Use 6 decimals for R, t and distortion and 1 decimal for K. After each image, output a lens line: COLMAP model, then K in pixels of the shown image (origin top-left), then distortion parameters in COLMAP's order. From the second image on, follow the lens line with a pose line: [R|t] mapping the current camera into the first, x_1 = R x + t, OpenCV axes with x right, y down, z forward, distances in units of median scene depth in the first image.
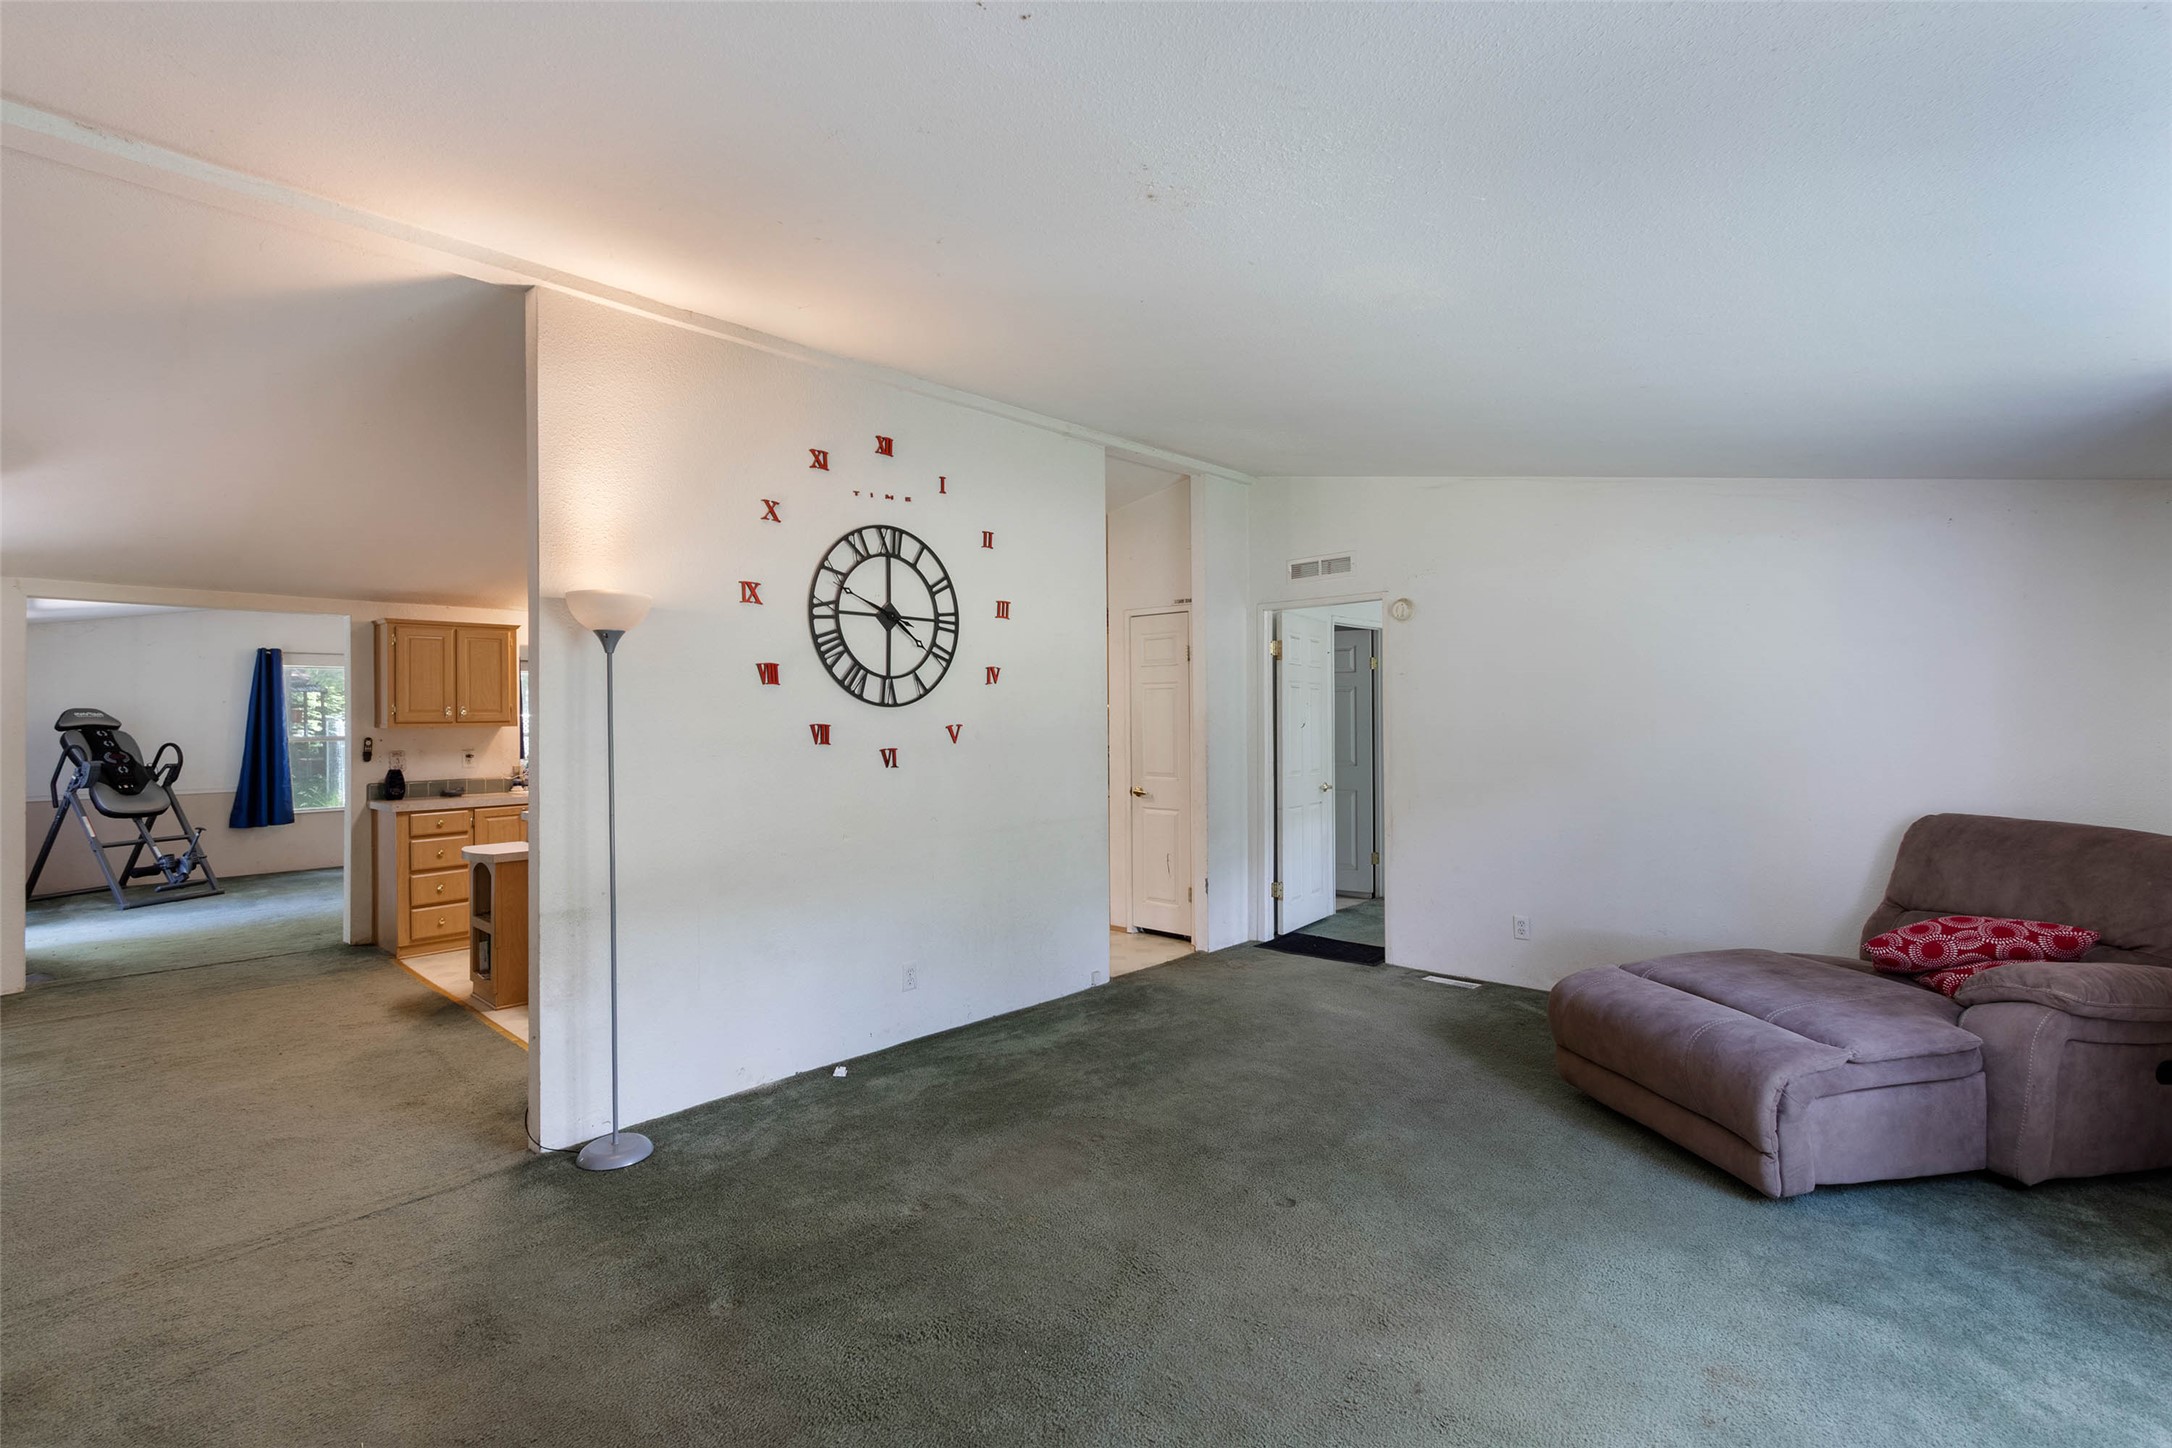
lens RADIAL K [[997.7, 0, 1054.3], [0, 997.7, 722.9], [0, 0, 1]] dist [-0.000811, -0.000280]
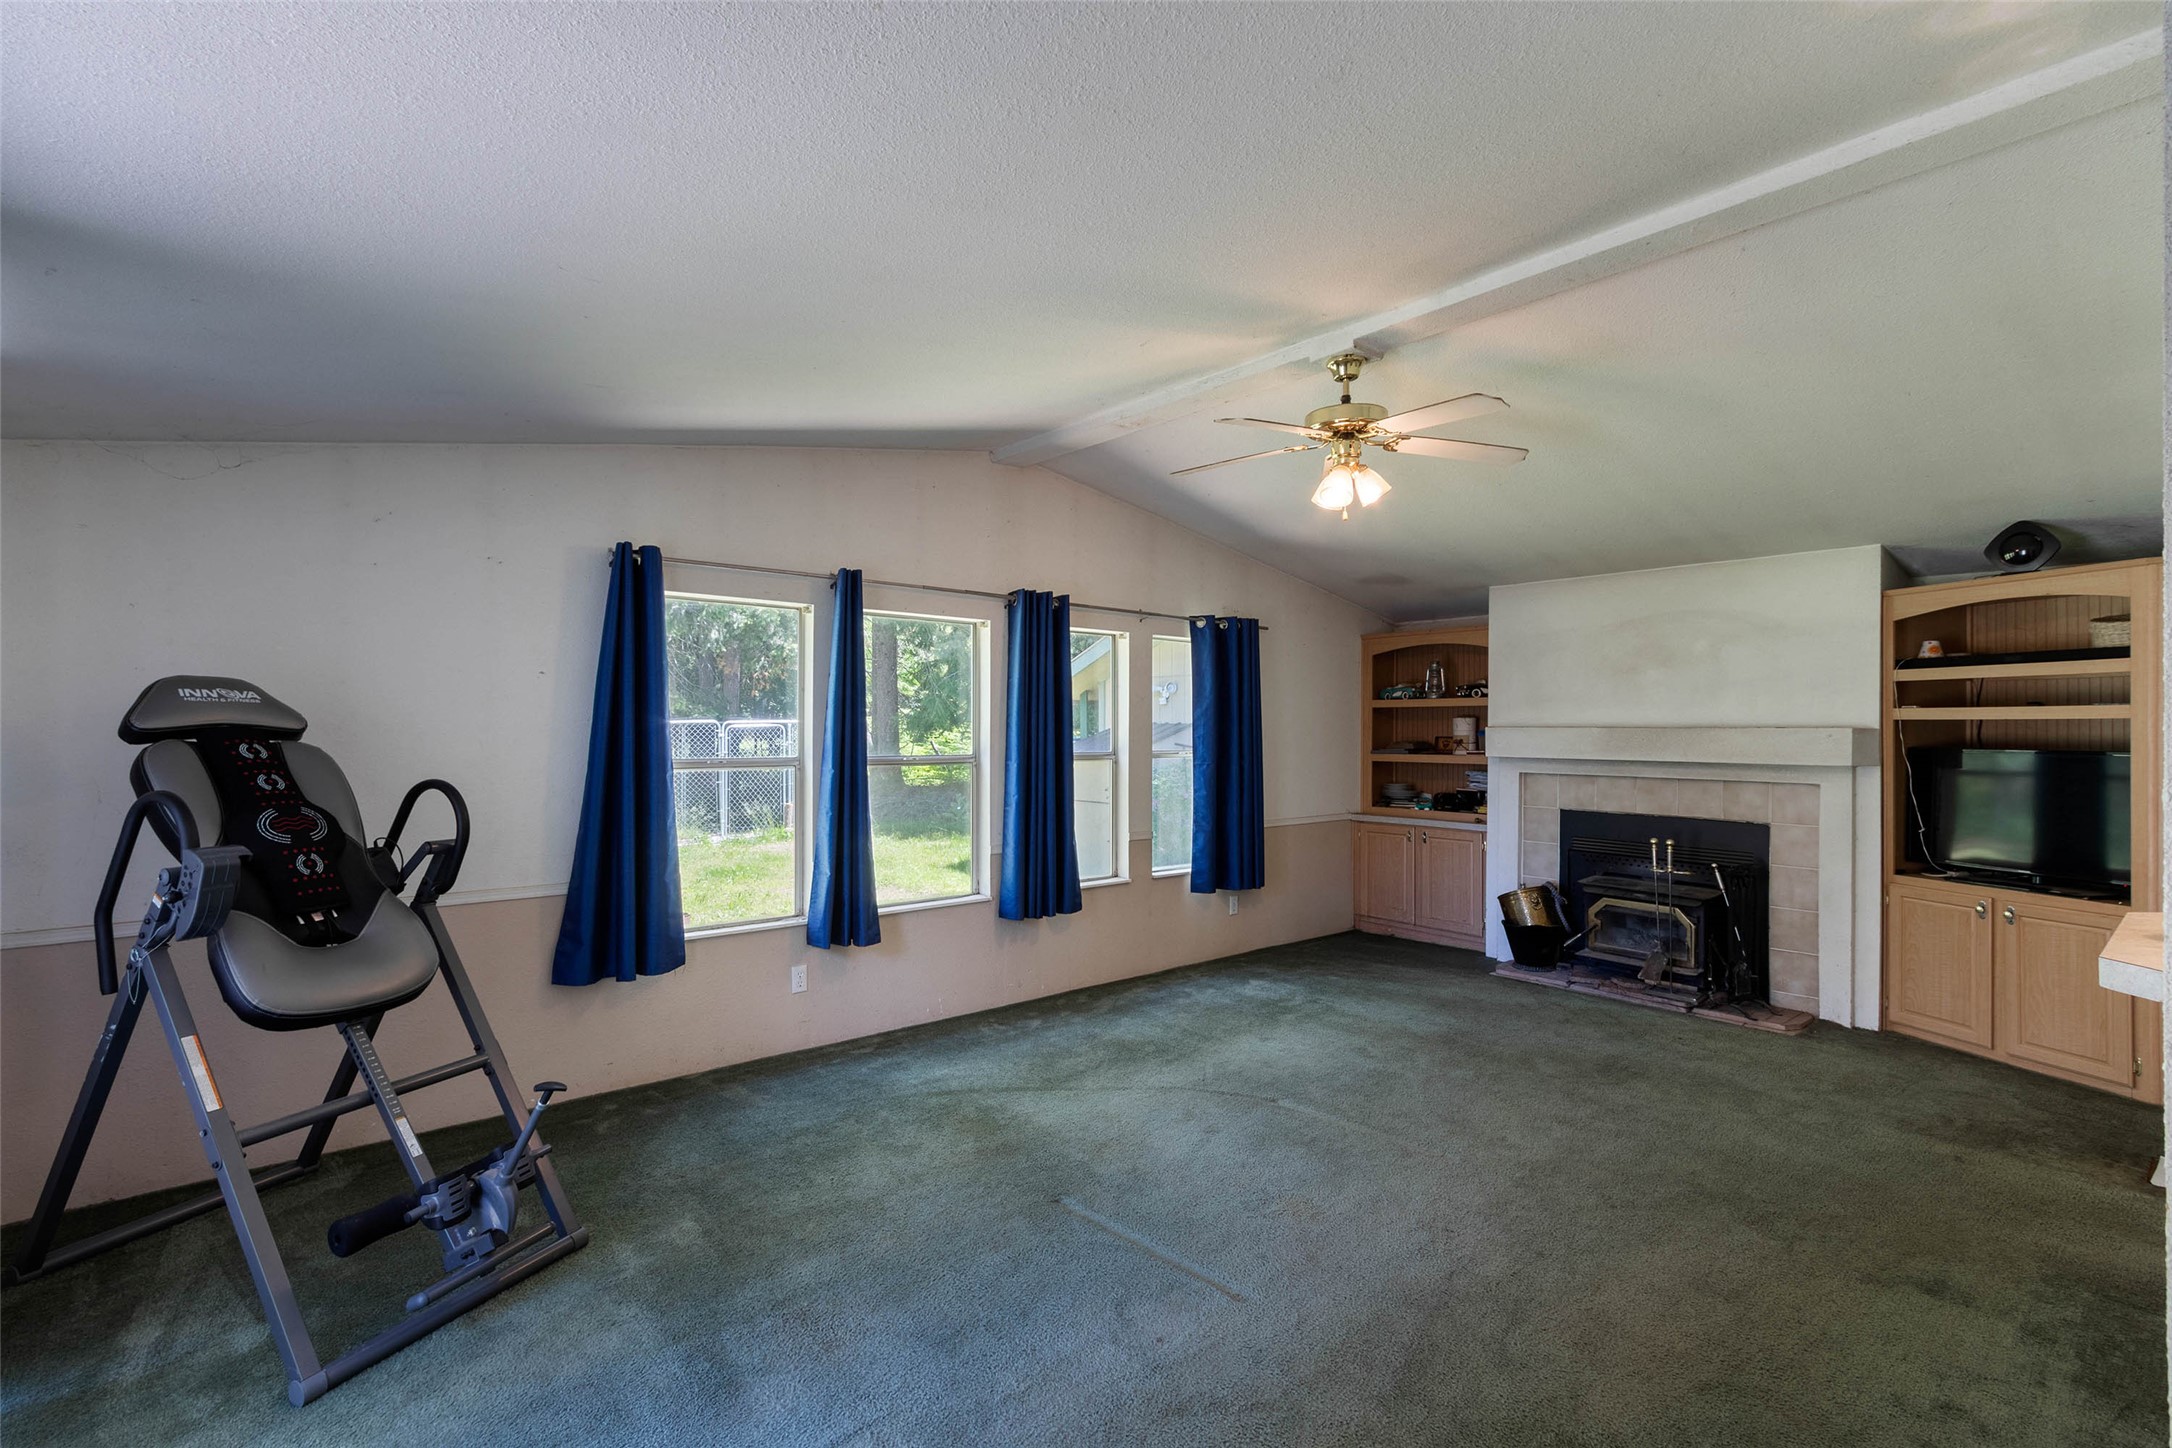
lens RADIAL K [[996.5, 0, 1086.0], [0, 996.5, 724.0], [0, 0, 1]] dist [-0.020891, 0.000306]
pose [[0.996416, 0.009865, -0.084010, -0.667631], [-0.010587, 0.999911, -0.008144, 0.001213], [0.083922, 0.009004, 0.996432, 0.714362]]
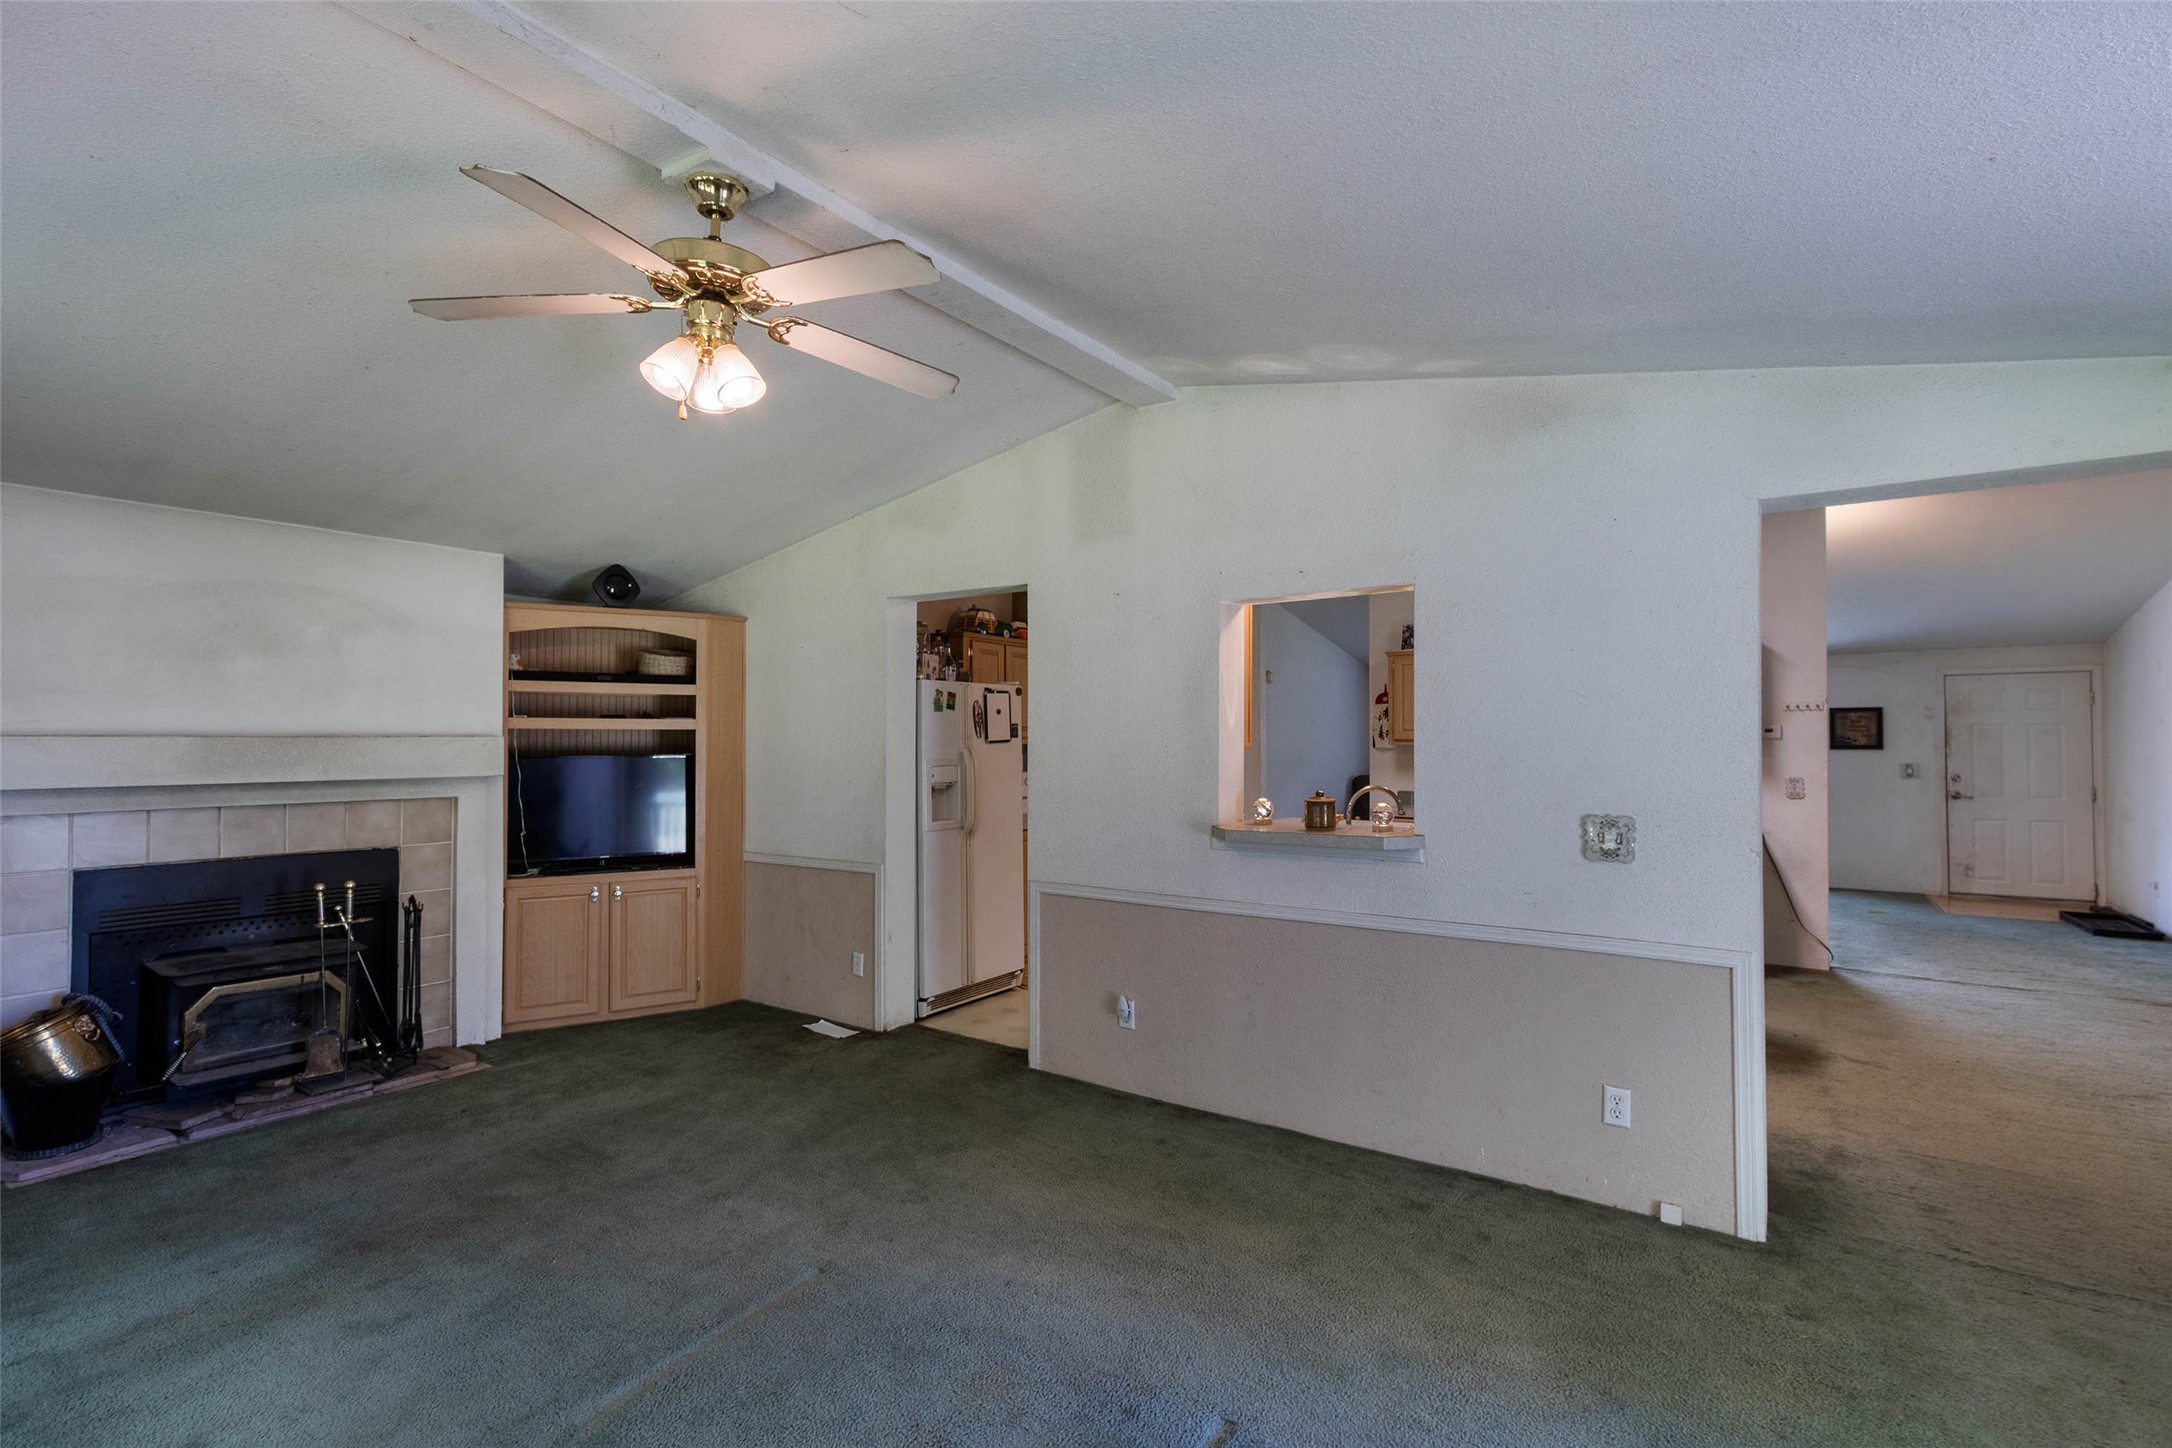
lens RADIAL K [[997.7, 0, 1054.3], [0, 997.7, 722.9], [0, 0, 1]] dist [-0.000811, -0.000280]
pose [[-0.166467, 0.023364, 0.985770, -0.868323], [0.008175, 0.999718, -0.022314, 0.001698], [-0.986013, 0.004345, -0.166611, 1.068516]]
